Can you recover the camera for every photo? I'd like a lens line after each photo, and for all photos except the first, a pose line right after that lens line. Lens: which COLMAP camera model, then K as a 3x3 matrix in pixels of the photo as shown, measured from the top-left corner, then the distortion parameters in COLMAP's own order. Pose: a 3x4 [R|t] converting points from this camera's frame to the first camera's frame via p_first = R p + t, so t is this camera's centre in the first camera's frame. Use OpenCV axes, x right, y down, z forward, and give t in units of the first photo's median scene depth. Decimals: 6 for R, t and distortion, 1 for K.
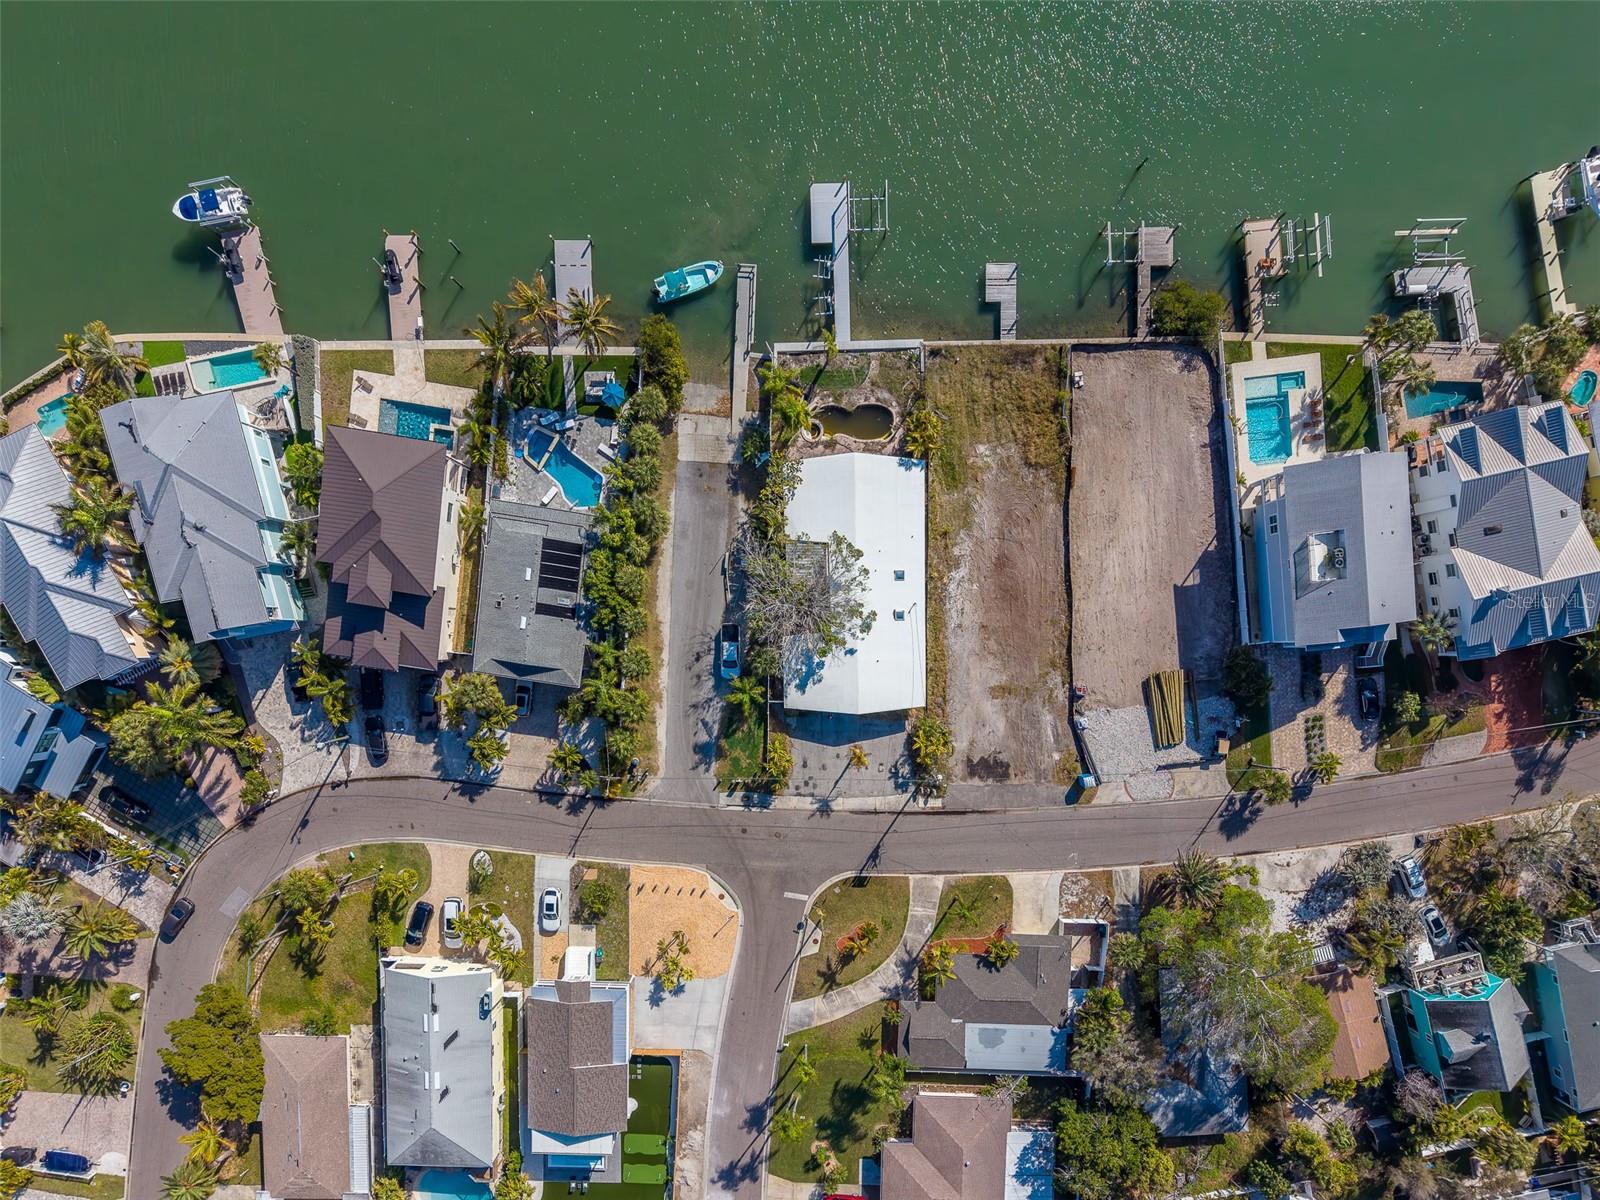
lens RADIAL K [[991.3, 0, 868.4], [0, 991.3, 748.4], [0, 0, 1]] dist [0.054876, -0.019569]
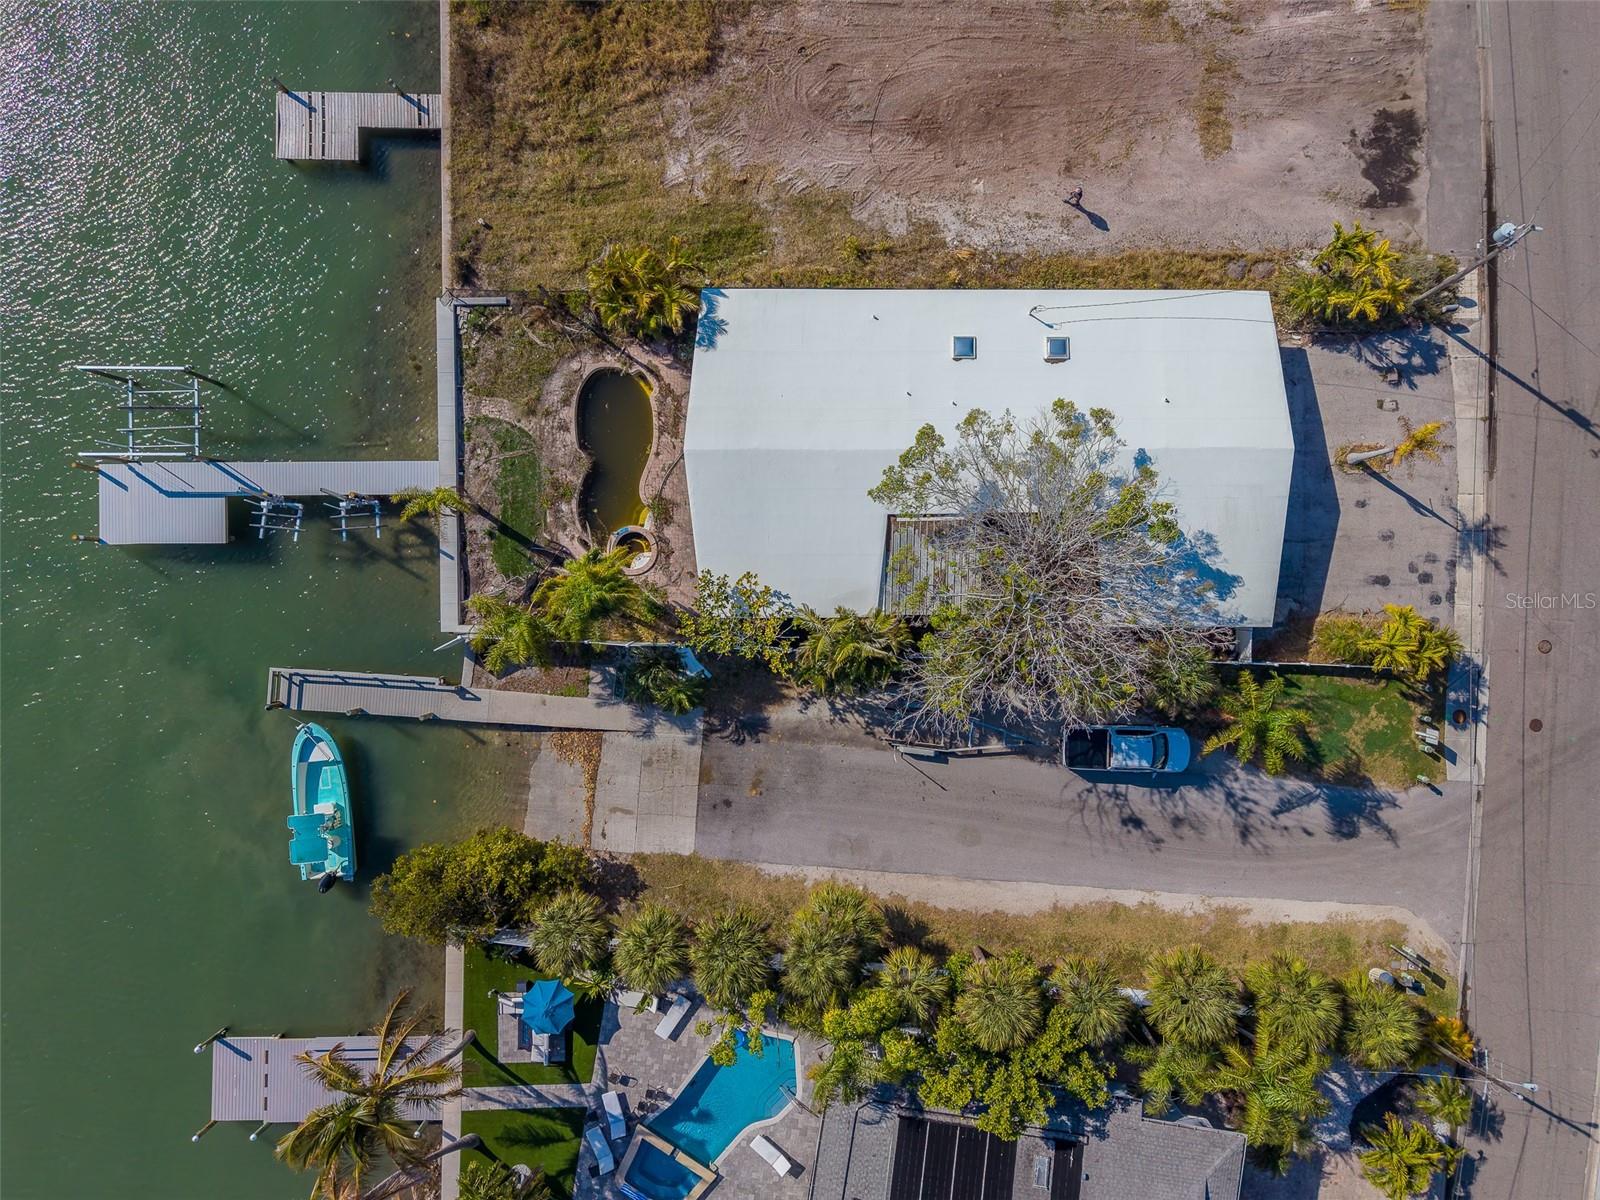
lens RADIAL K [[1047.3, 0, 850.9], [0, 1047.3, 530.0], [0, 0, 1]] dist [0.026441, 0.000593]
pose [[0.010961, -0.999938, 0.001923, -0.047316], [0.996227, 0.010755, -0.086122, -0.182049], [0.086096, 0.002859, 0.996283, 0.544768]]
